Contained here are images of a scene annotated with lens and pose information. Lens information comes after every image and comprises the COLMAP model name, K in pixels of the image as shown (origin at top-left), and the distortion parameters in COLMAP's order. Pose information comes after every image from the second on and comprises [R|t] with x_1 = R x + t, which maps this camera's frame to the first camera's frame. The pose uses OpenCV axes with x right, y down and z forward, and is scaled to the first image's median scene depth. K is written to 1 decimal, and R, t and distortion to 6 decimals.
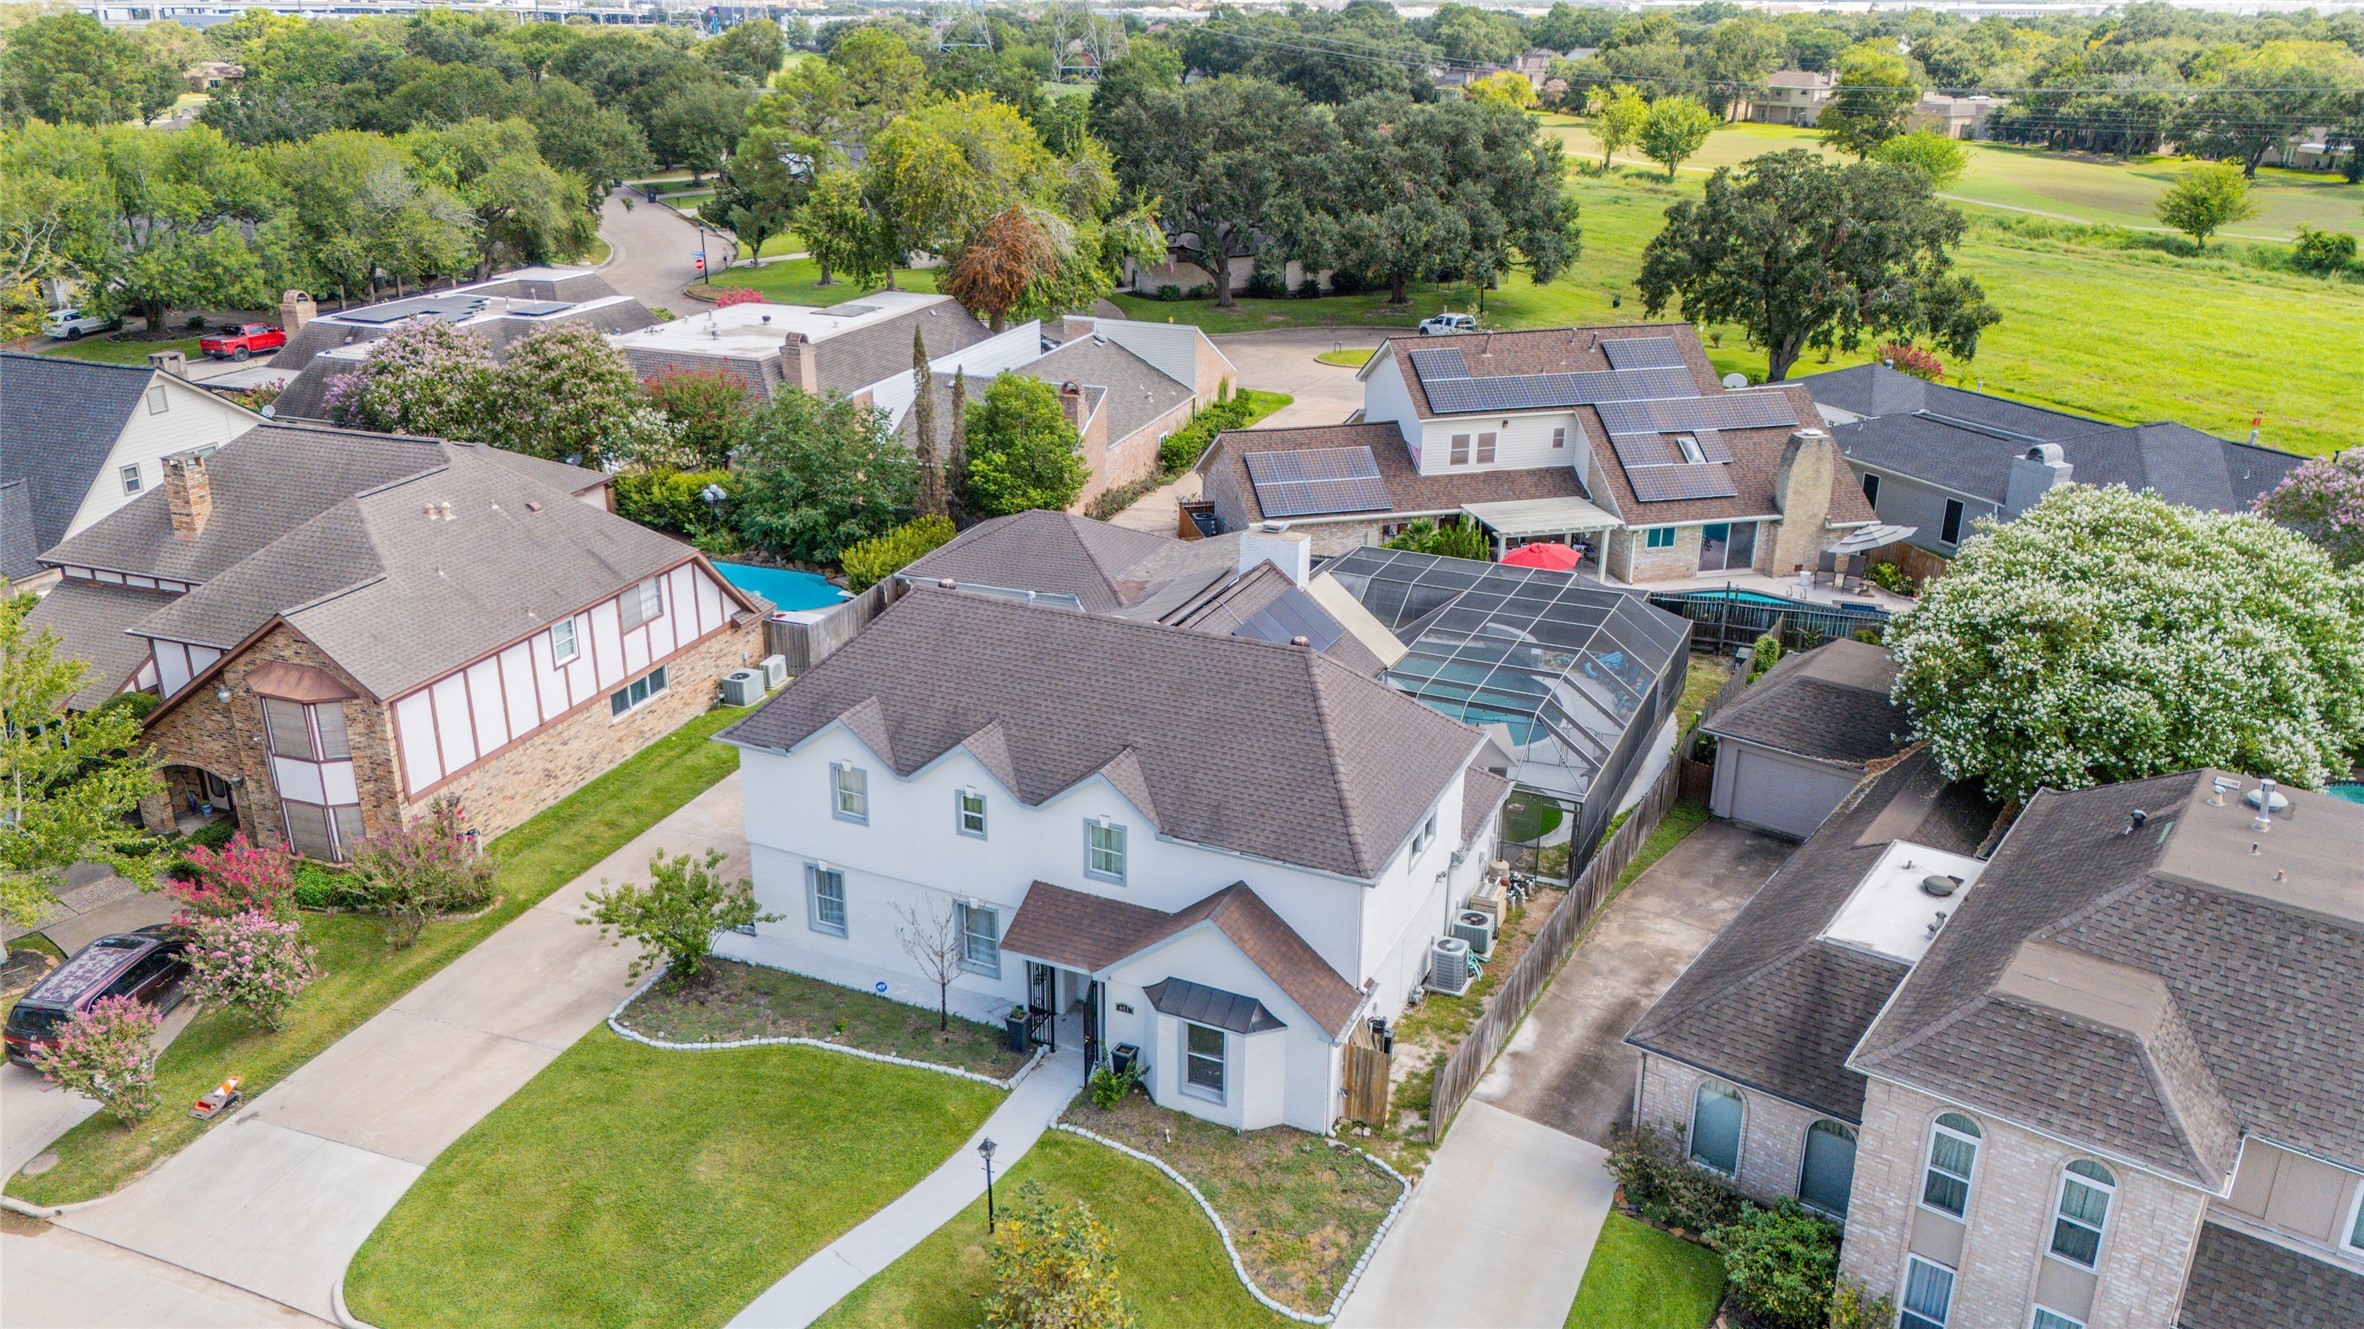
lens RADIAL K [[1804.6, 0, 1182.4], [0, 1804.6, 701.6], [0, 0, 1]] dist [0.070266, -0.070664]
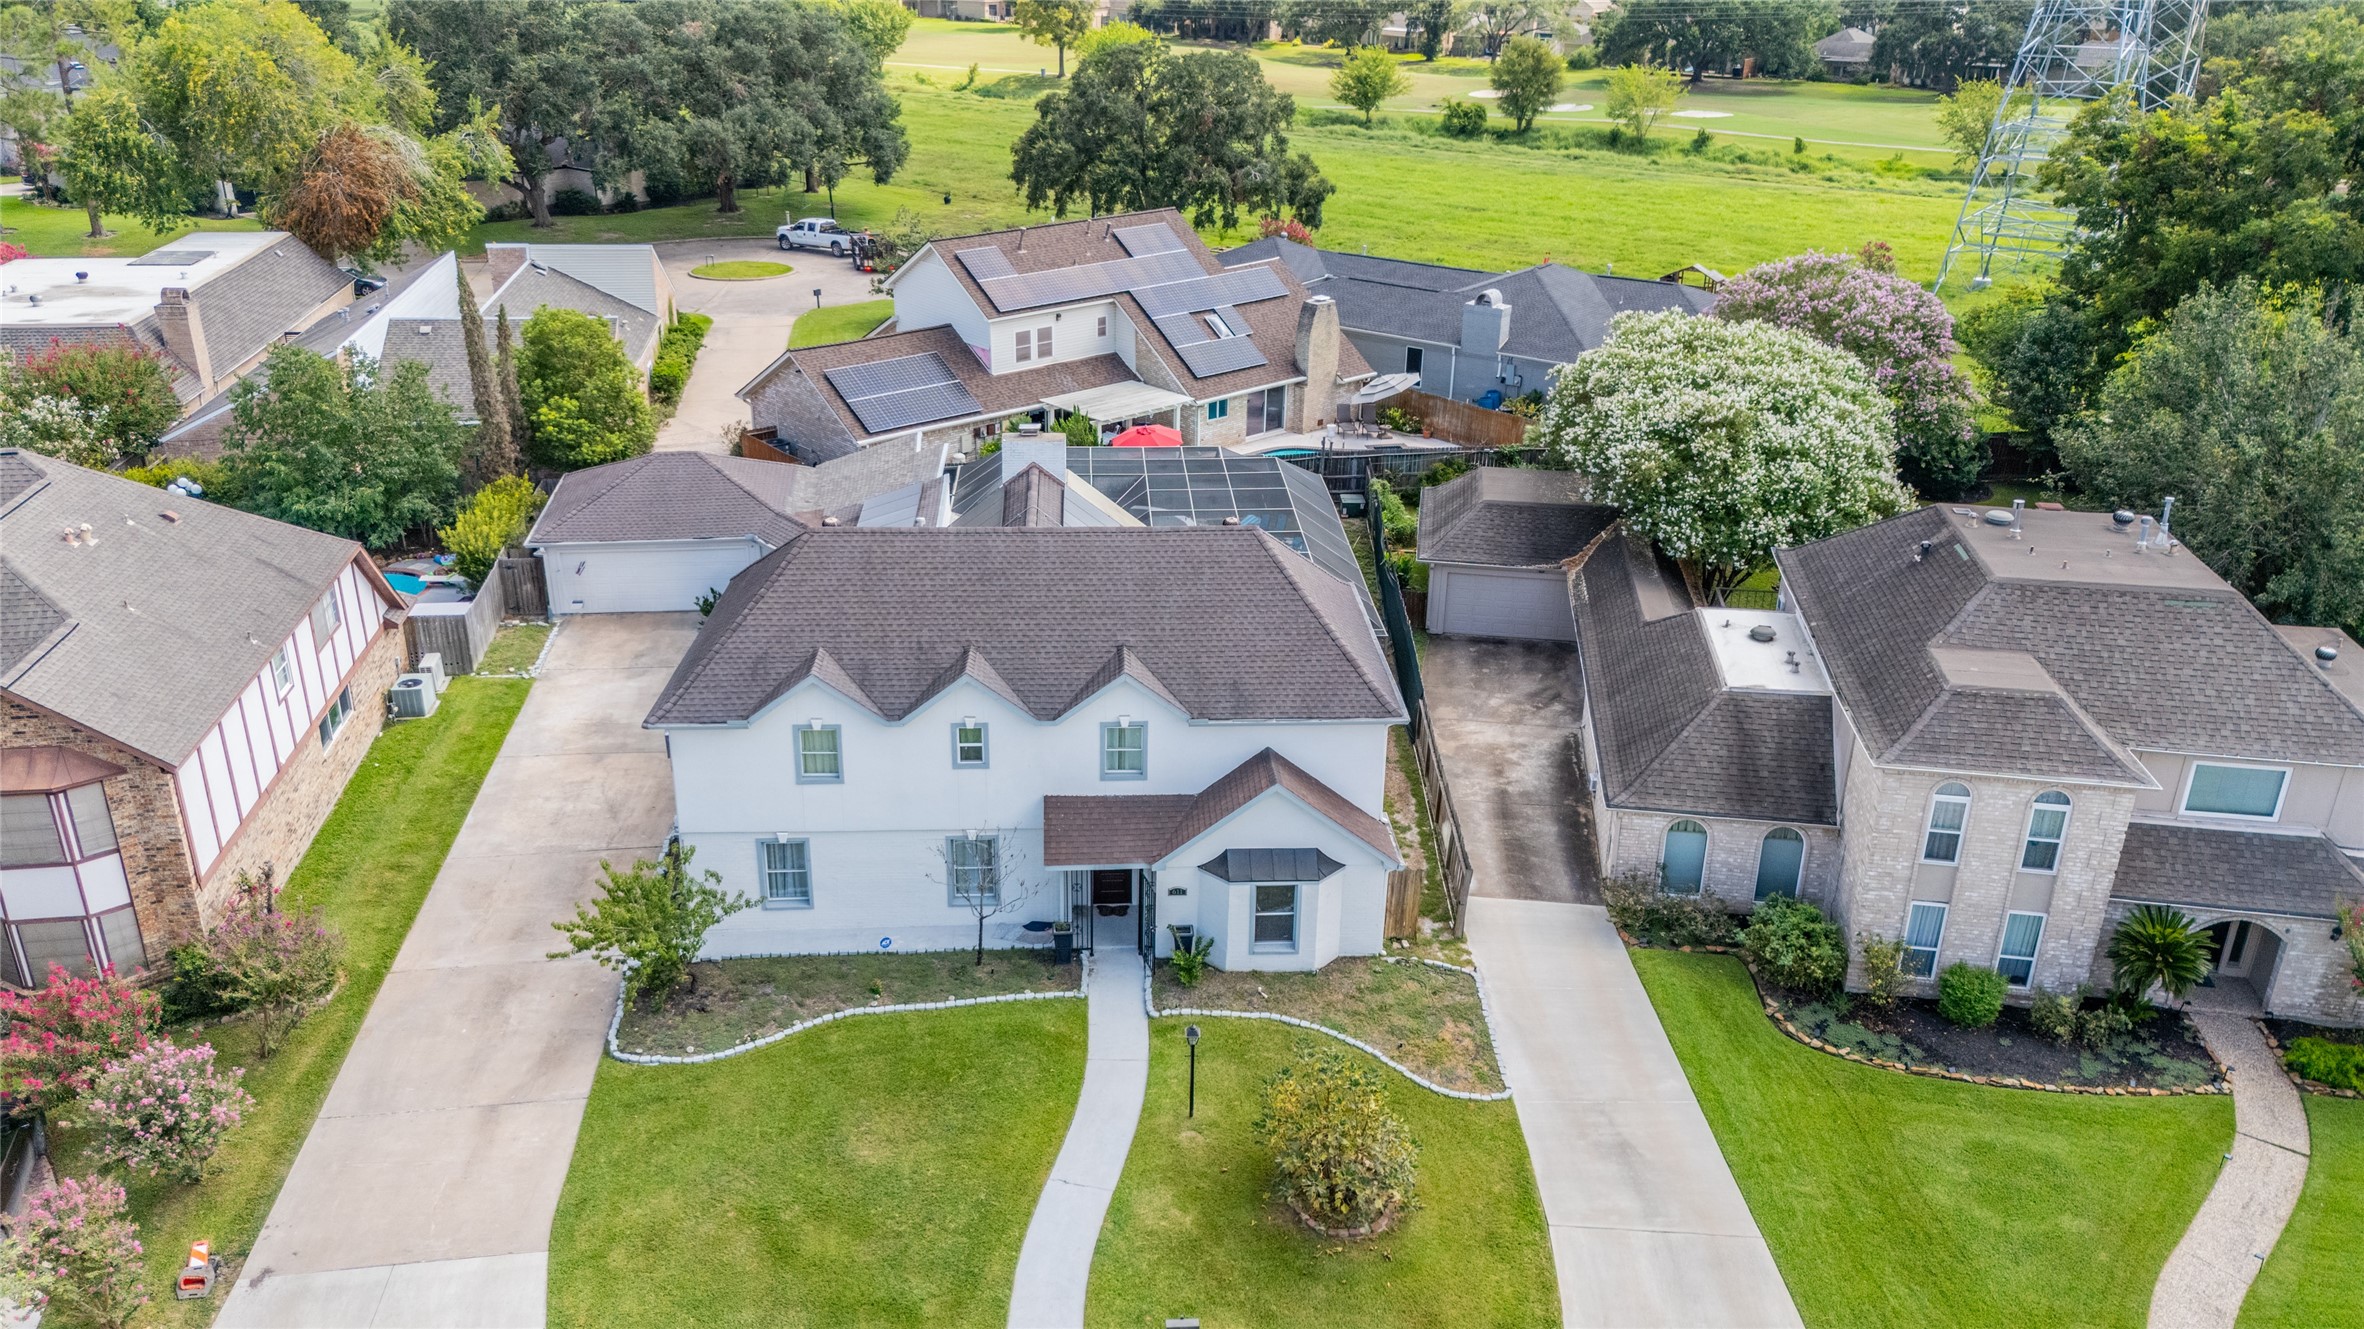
lens RADIAL K [[1813.0, 0, 1183.5], [0, 1813.0, 708.4], [0, 0, 1]] dist [0.125706, -0.133227]
pose [[0.870573, -0.193317, 0.452472, -0.336090], [0.170241, 0.981132, 0.091636, -0.020735], [-0.461650, -0.002746, 0.887058, 0.047649]]
